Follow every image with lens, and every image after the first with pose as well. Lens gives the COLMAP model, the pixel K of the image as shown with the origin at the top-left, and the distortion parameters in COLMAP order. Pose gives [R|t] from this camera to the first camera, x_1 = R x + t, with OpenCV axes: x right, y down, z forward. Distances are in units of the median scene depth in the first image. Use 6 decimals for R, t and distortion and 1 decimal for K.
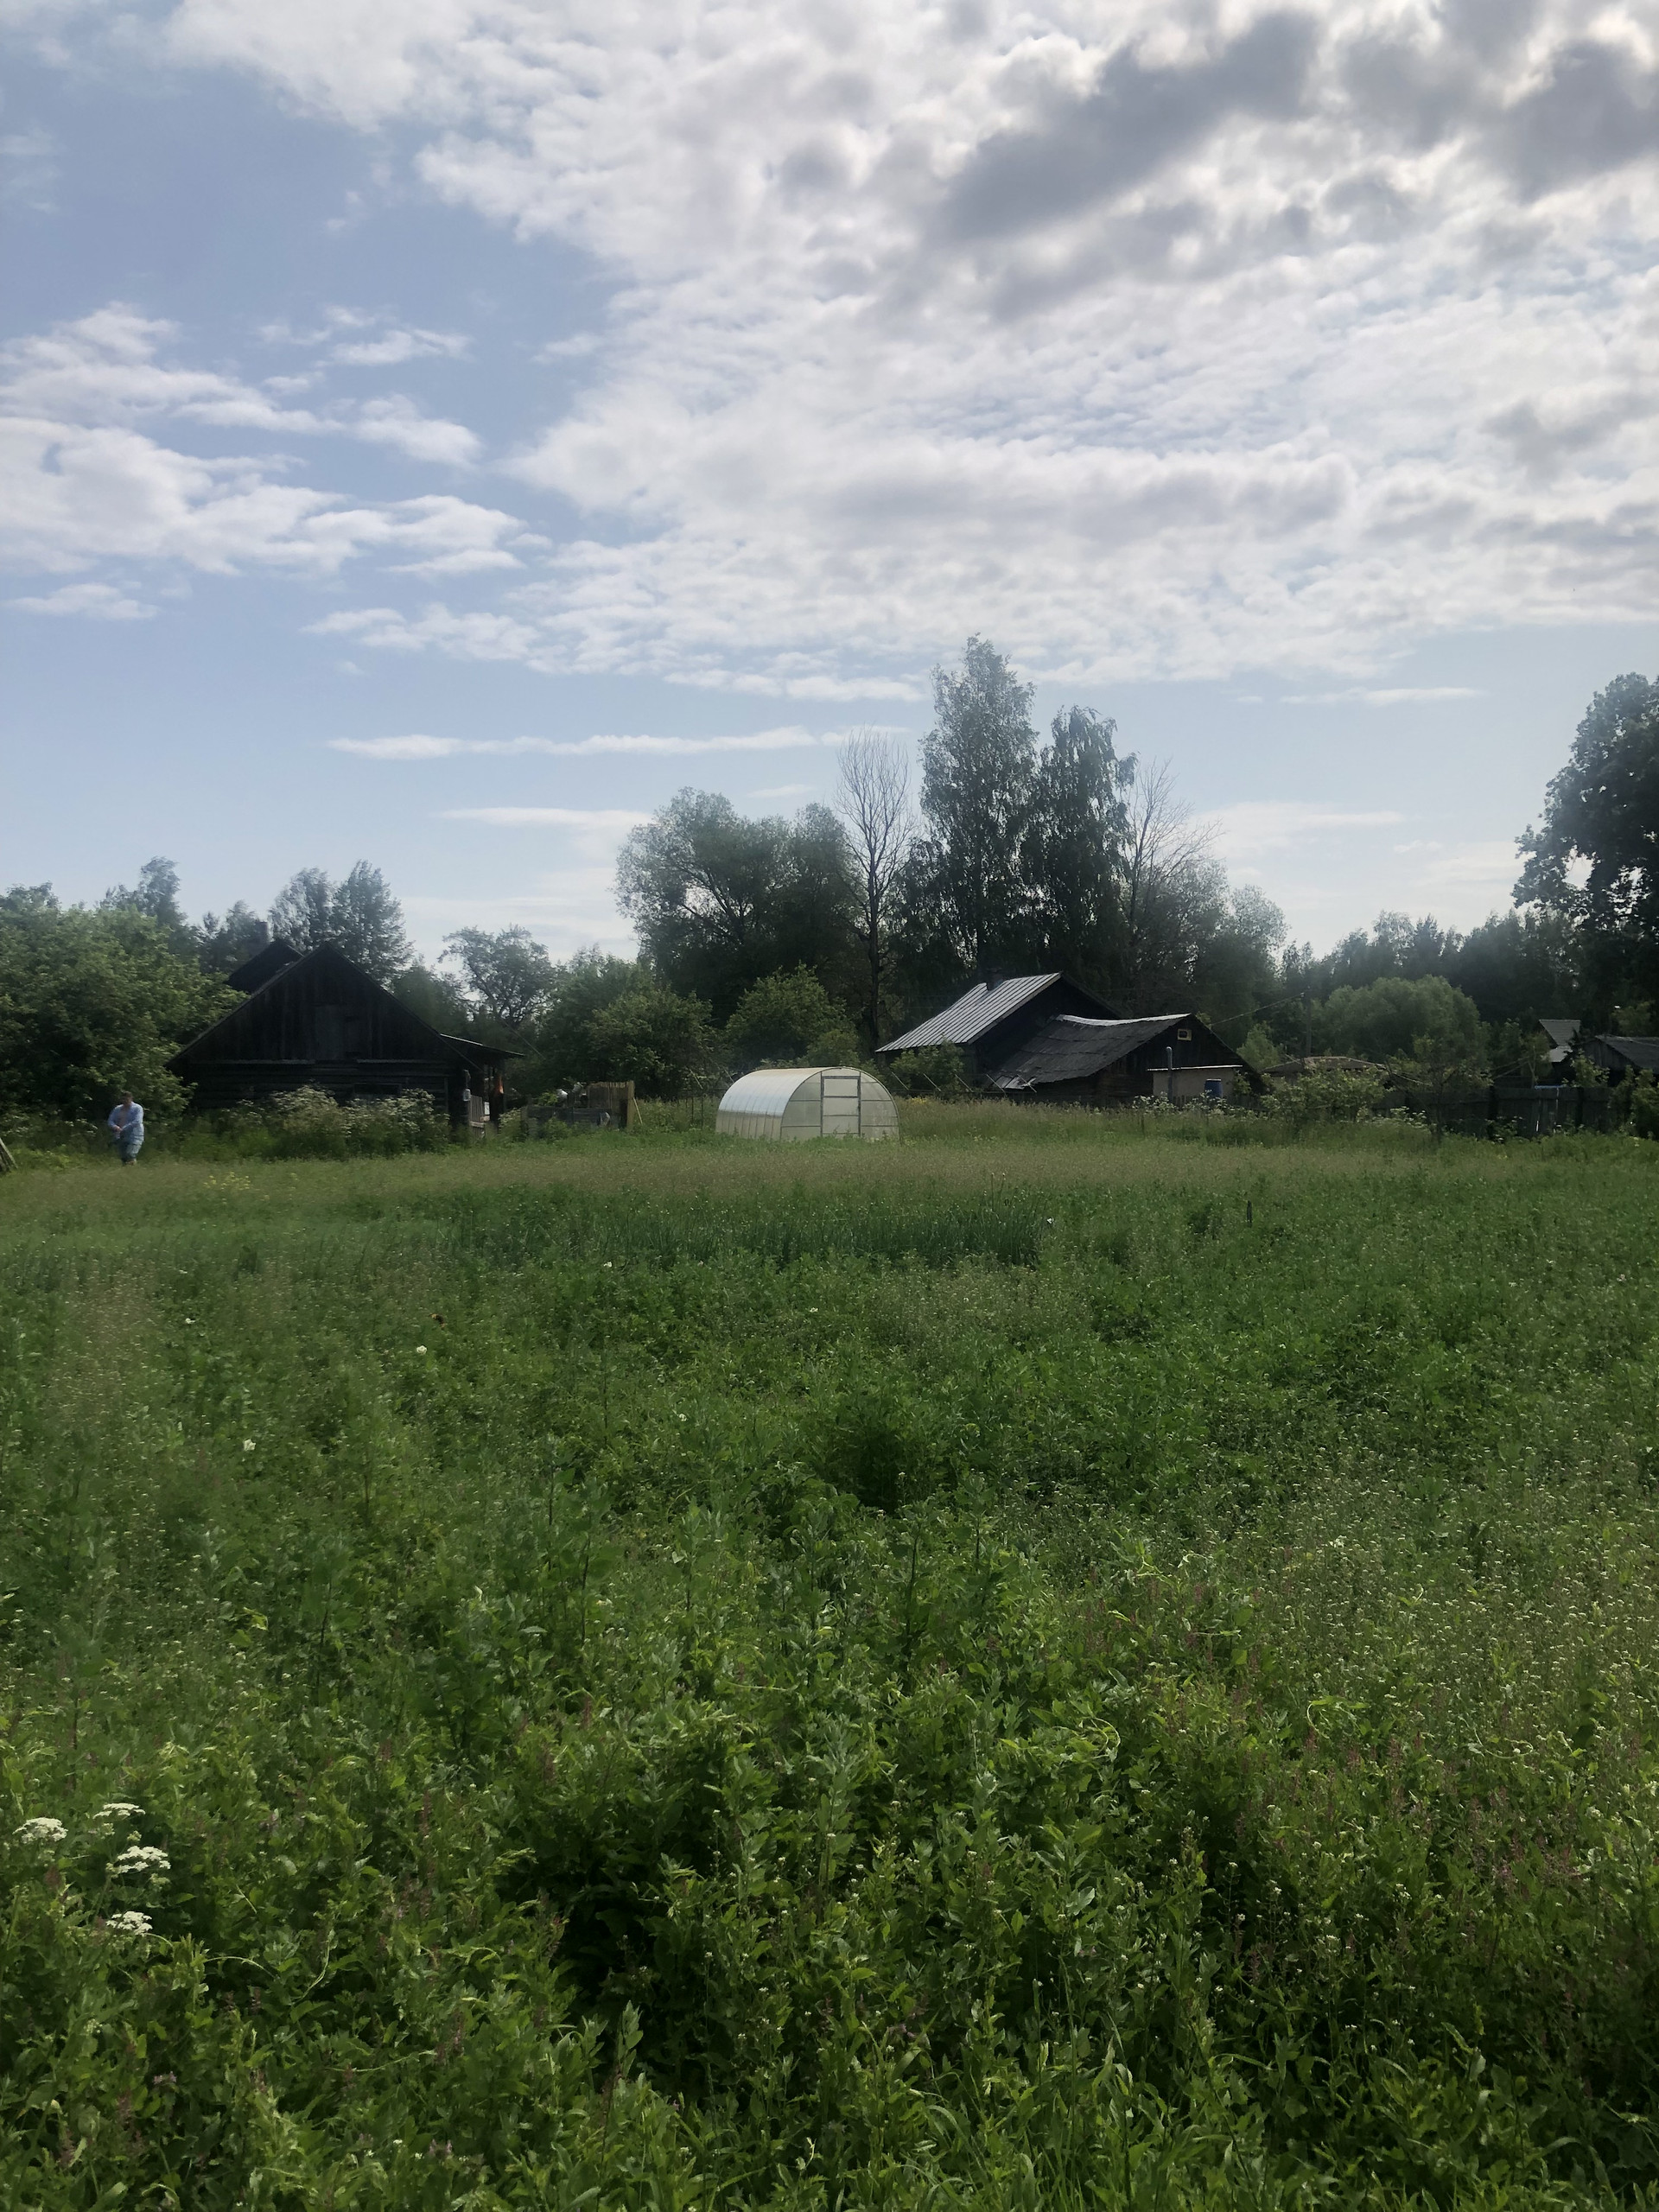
lens RADIAL K [[1808.8, 0, 838.6], [0, 1808.8, 1113.7], [0, 0, 1]] dist [0.118983, -0.028975]
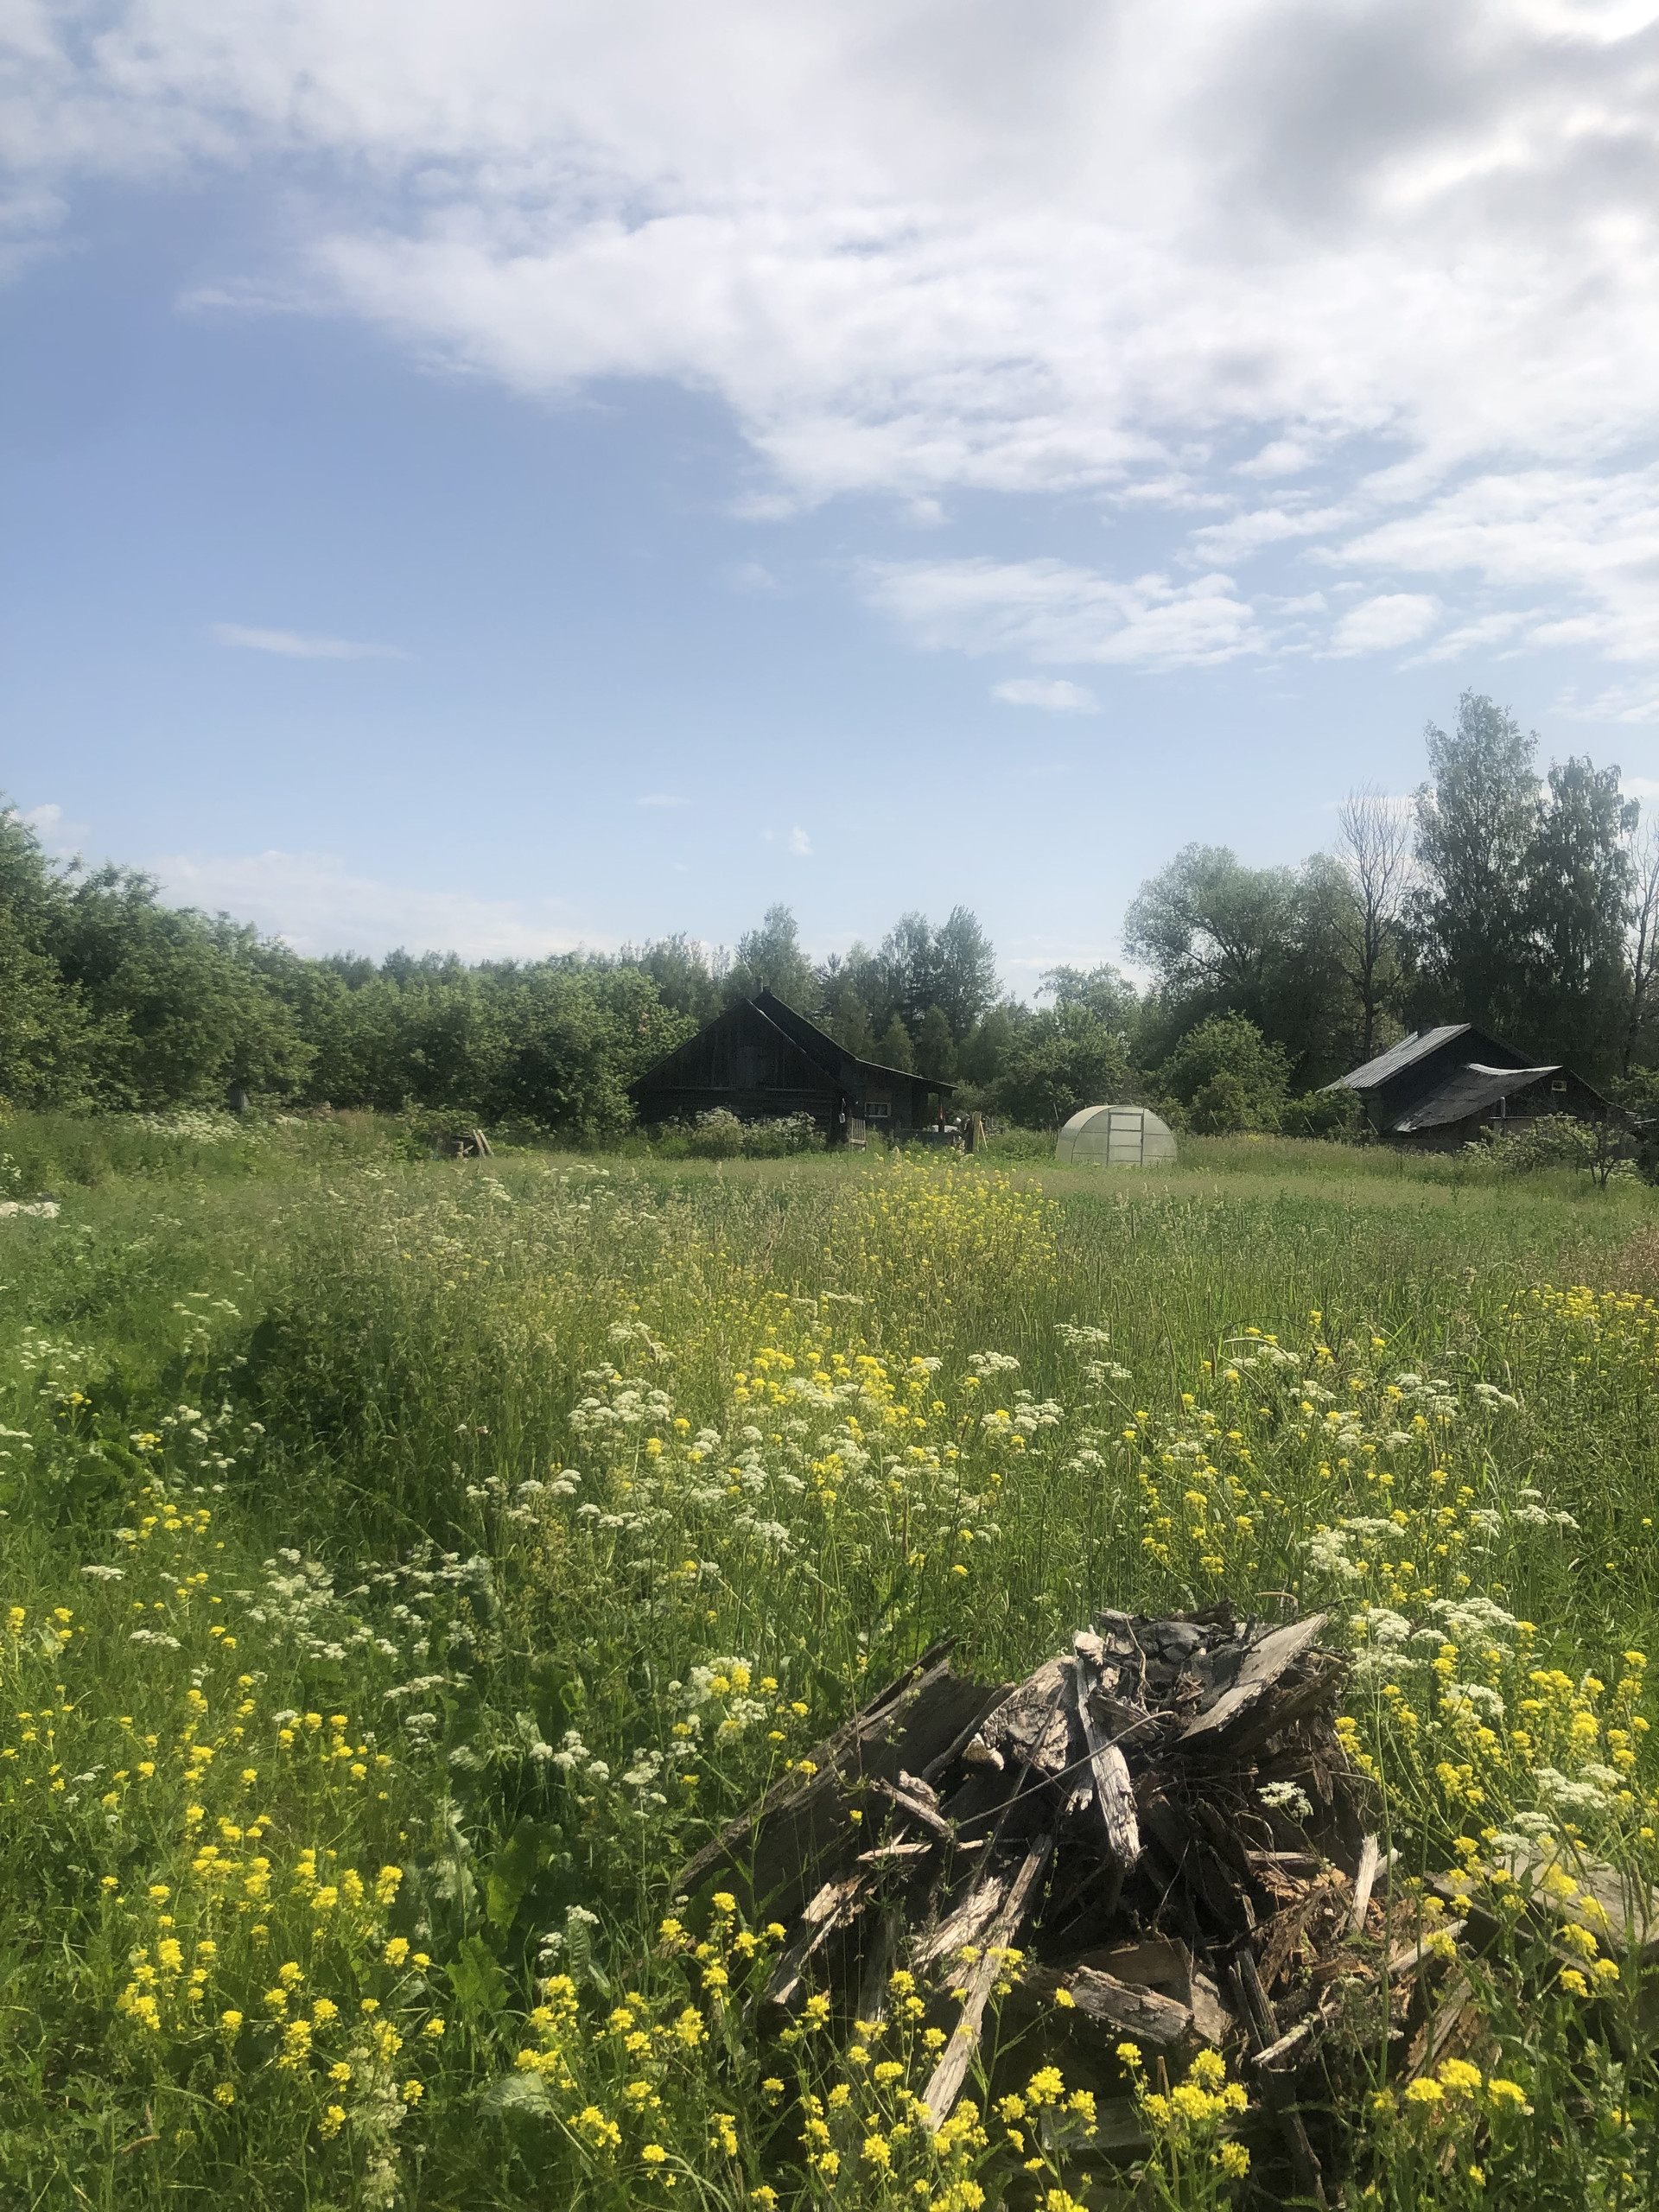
lens RADIAL K [[1808.8, 0, 825.0], [0, 1808.8, 1105.7], [0, 0, 1]] dist [0.118983, -0.028975]
pose [[0.934612, 0.031312, -0.354287, 0.108089], [-0.038822, 0.999147, -0.014107, -0.000244], [0.353543, 0.026938, 0.935030, -0.088989]]
